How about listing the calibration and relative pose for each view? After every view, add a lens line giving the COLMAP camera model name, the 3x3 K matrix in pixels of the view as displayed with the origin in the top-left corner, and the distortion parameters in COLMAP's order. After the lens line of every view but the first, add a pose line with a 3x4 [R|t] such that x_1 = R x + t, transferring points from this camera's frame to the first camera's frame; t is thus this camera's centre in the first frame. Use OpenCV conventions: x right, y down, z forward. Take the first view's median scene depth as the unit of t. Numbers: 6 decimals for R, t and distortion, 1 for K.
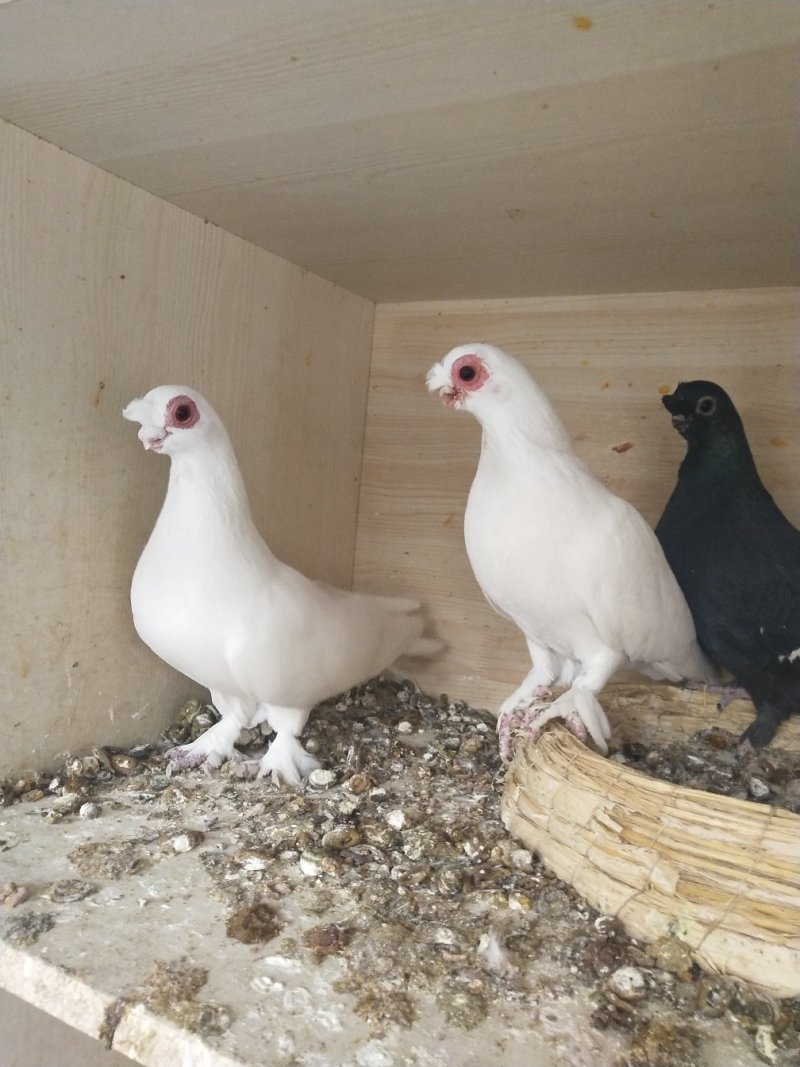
lens RADIAL K [[817.5, 0, 400.3], [0, 817.5, 540.8], [0, 0, 1]] dist [-0.031592, 0.062657]
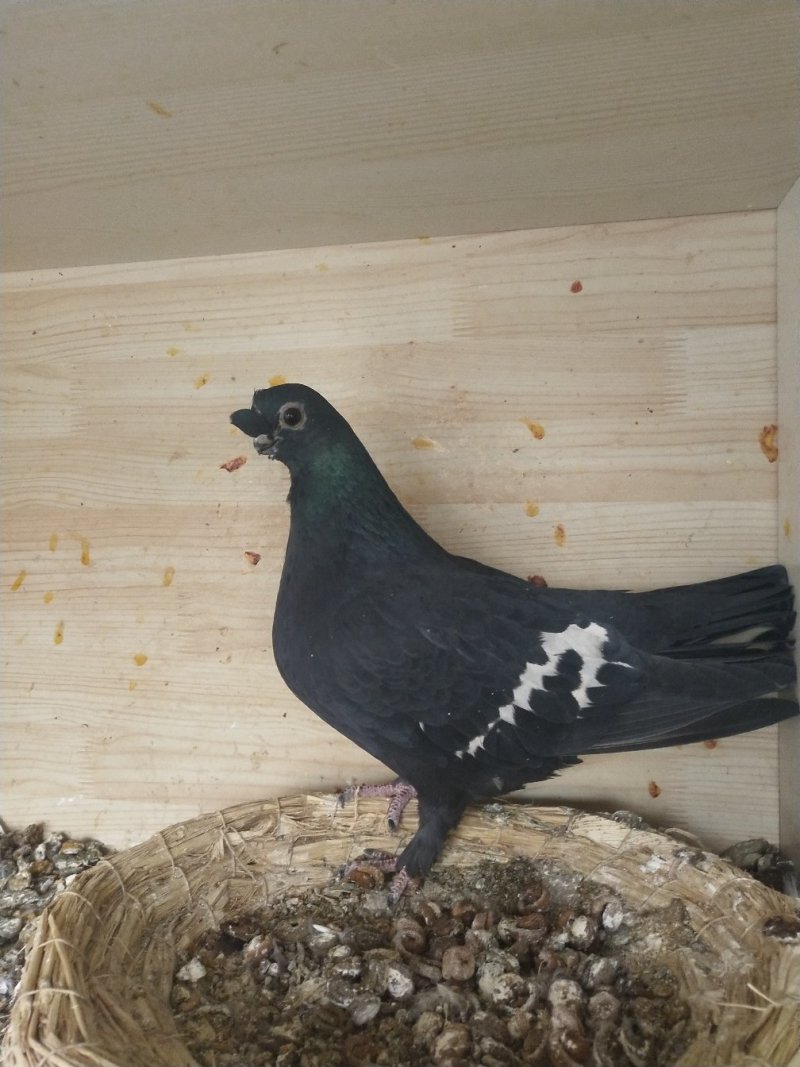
lens RADIAL K [[817.5, 0, 396.6], [0, 817.5, 537.9], [0, 0, 1]] dist [-0.031592, 0.062657]
pose [[0.956292, -0.105223, 0.272824, 0.319112], [0.106606, 0.994253, 0.009793, -0.061741], [-0.272287, 0.019720, 0.962014, 0.391243]]
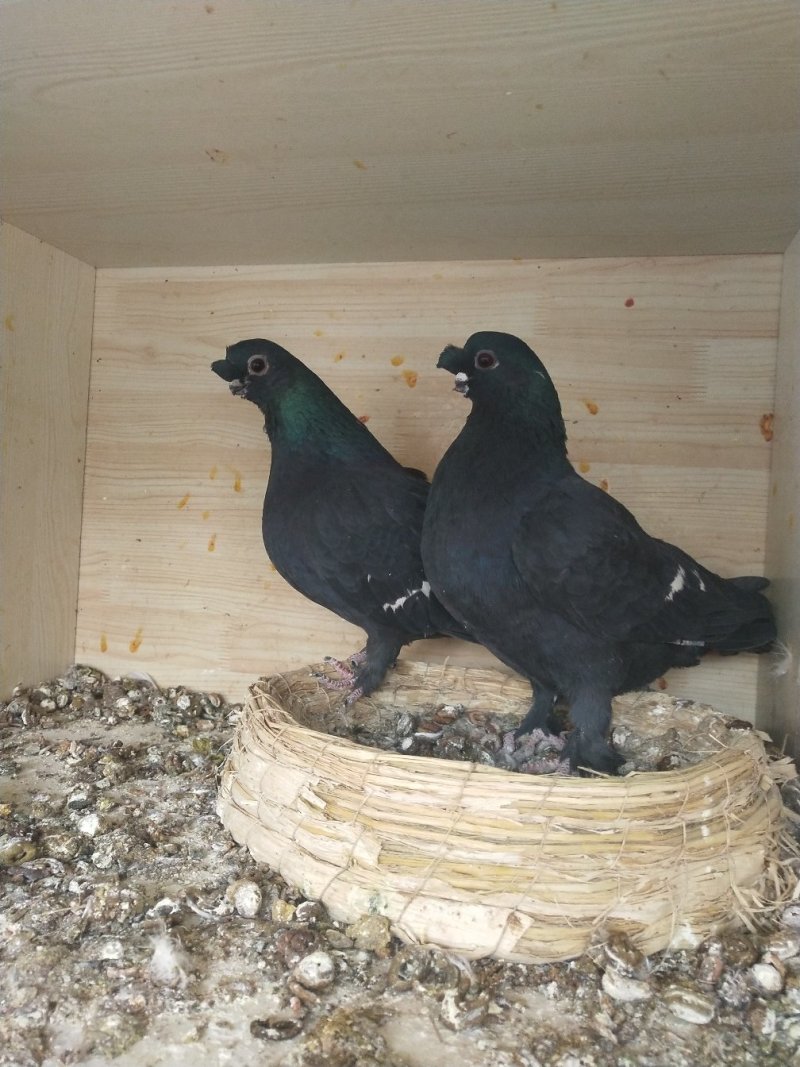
lens RADIAL K [[817.5, 0, 398.2], [0, 817.5, 541.9], [0, 0, 1]] dist [-0.031592, 0.062657]
pose [[0.970488, -0.032168, 0.238994, 0.126355], [0.034844, 0.999368, -0.006977, 0.059301], [-0.238619, 0.015098, 0.970996, 0.071971]]
